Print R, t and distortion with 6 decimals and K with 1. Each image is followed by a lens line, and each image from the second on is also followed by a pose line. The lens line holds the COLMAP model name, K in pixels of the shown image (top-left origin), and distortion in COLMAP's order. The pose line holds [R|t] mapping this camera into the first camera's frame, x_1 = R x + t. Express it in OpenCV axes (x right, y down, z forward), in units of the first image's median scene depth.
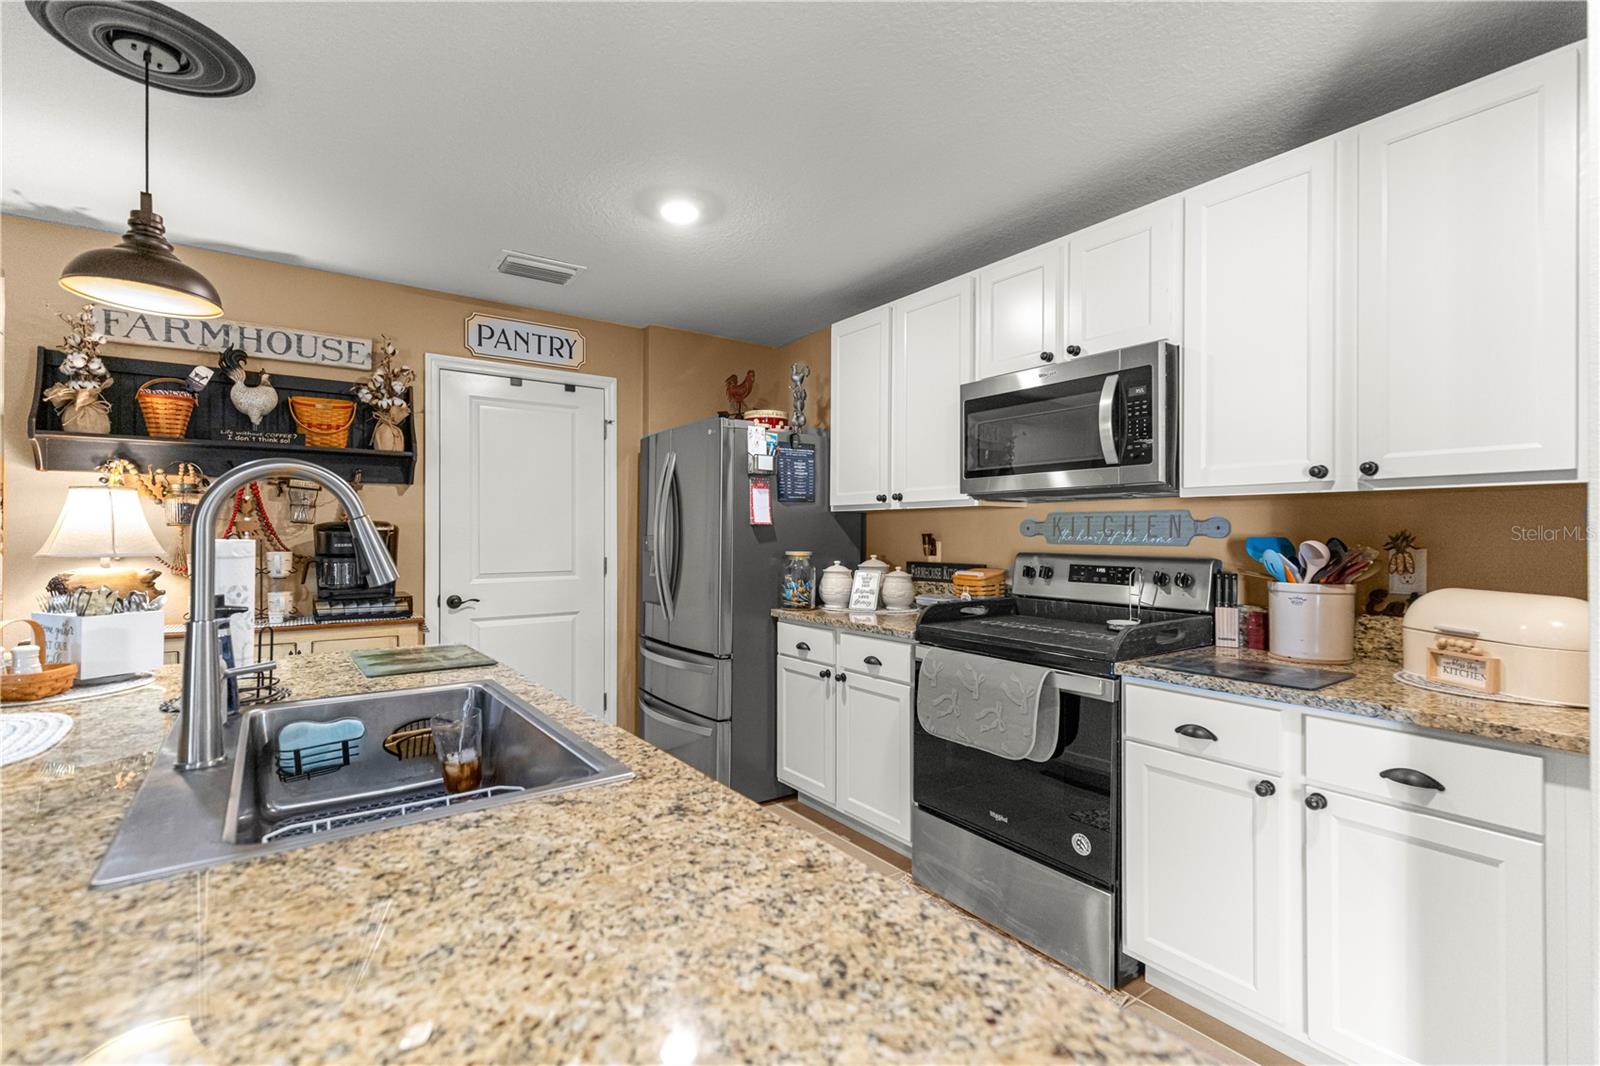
lens RADIAL K [[738.9, 0, 809.8], [0, 738.9, 532.3], [0, 0, 1]] dist [0.012140, -0.001799]
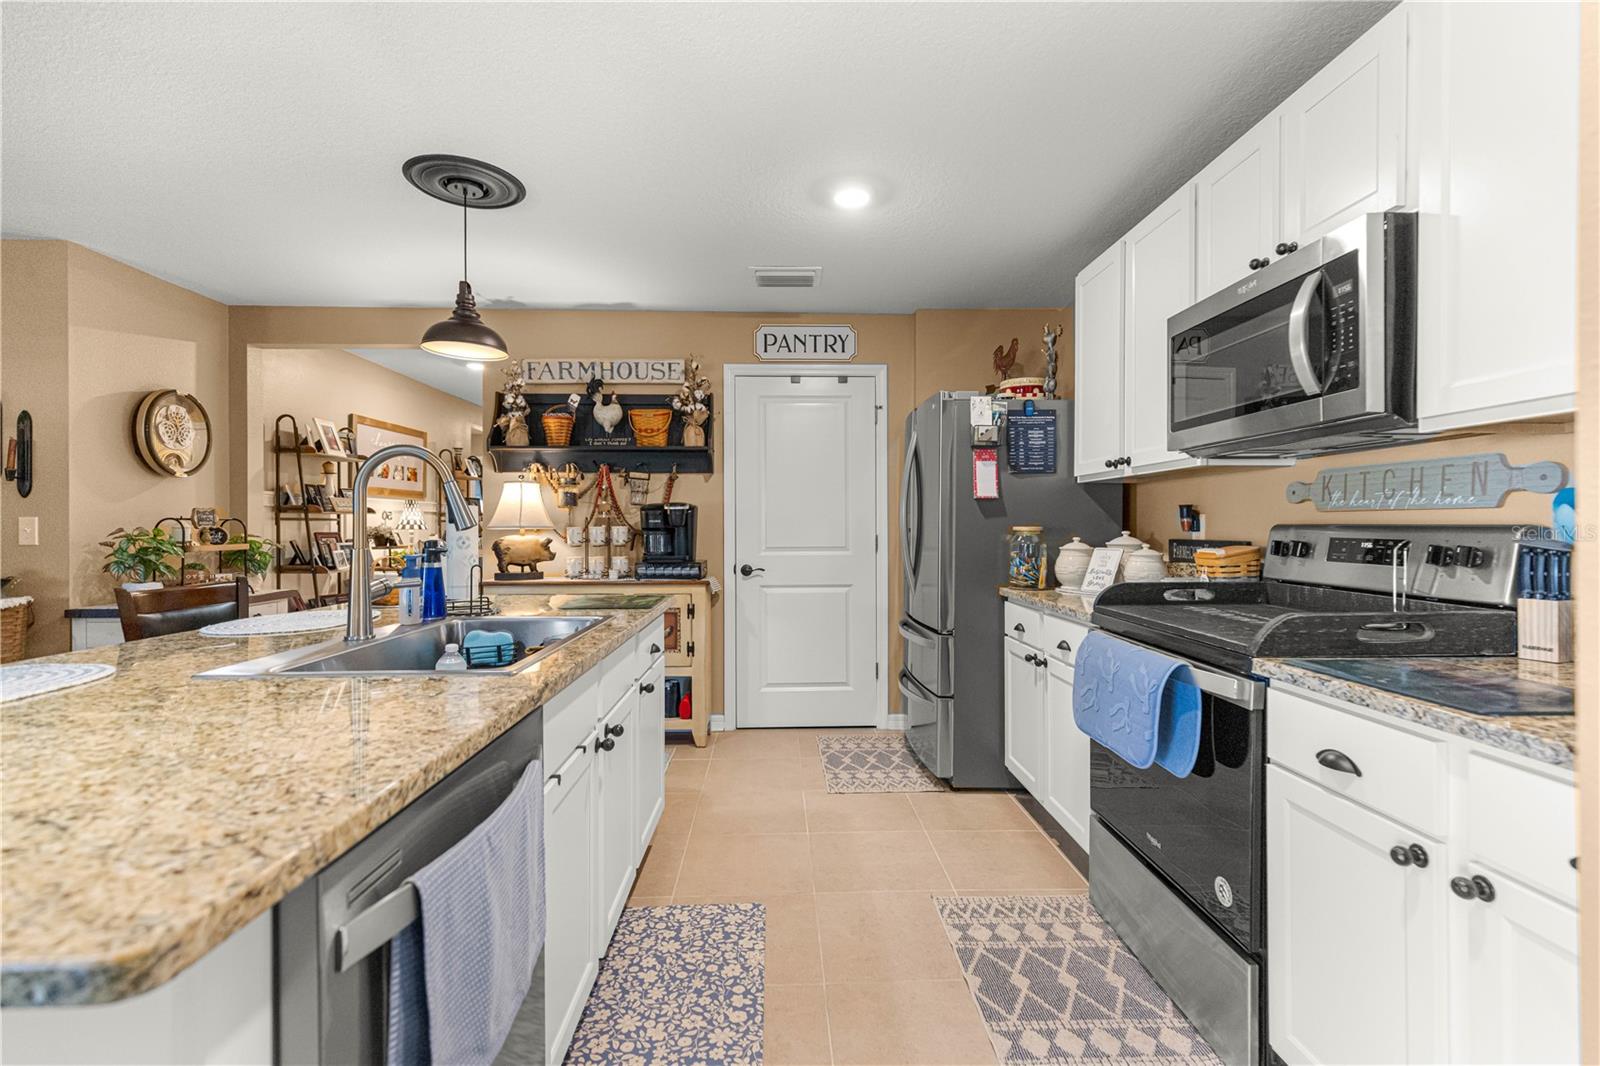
lens RADIAL K [[738.9, 0, 798.0], [0, 738.9, 527.5], [0, 0, 1]] dist [0.012140, -0.001799]
pose [[0.825572, -0.002300, -0.564292, 0.319658], [0.004281, 0.999988, 0.002187, 0.028133], [0.564280, -0.004222, 0.825572, 0.082987]]
